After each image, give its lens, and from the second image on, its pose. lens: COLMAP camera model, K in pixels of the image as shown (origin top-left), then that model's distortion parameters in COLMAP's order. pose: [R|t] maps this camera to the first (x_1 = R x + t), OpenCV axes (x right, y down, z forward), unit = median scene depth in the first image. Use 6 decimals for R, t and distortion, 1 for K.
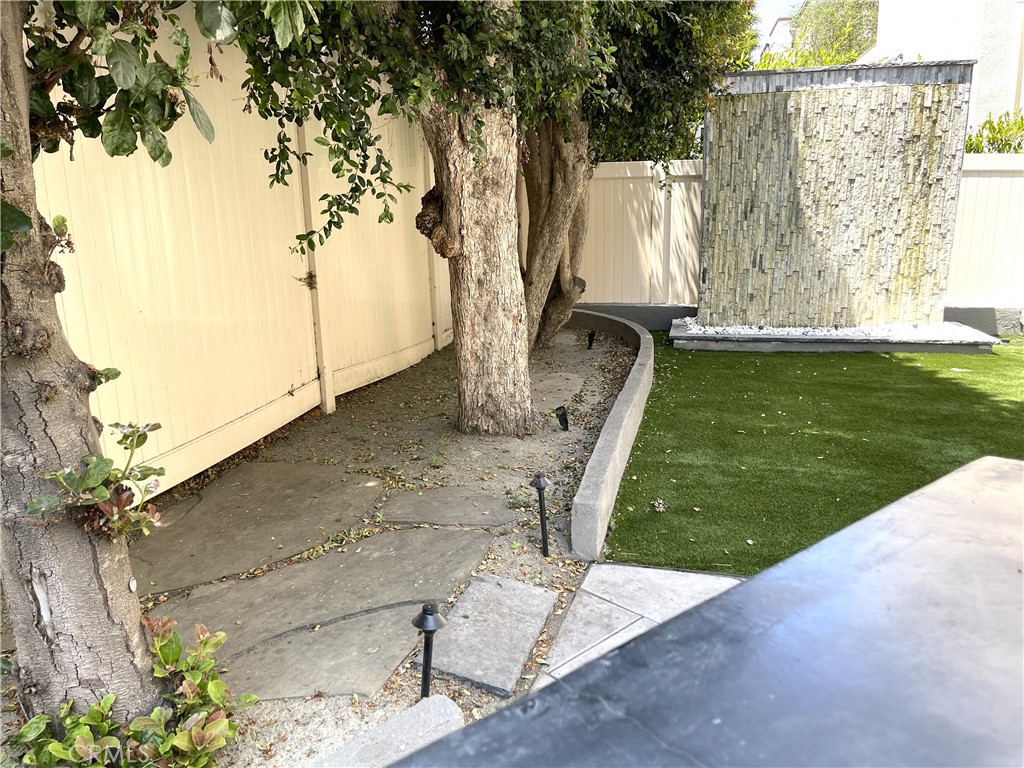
lens RADIAL K [[786.5, 0, 538.9], [0, 786.5, 382.2], [0, 0, 1]] dist [0.114811, -0.148281]
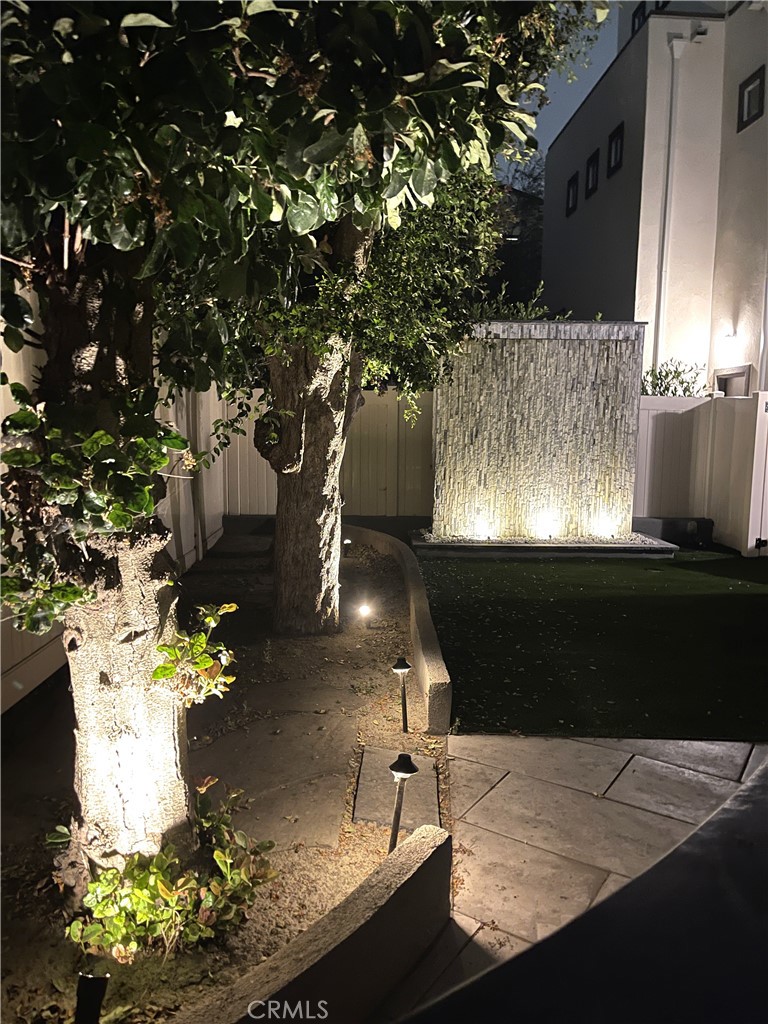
lens RADIAL K [[786.5, 0, 384.0], [0, 786.5, 512.0], [0, 0, 1]] dist [0.114811, -0.148281]
pose [[0.971538, 0.001530, 0.236878, -0.140205], [0.024114, 0.994145, -0.105325, 0.011268], [-0.235652, 0.108039, 0.965813, -0.066299]]
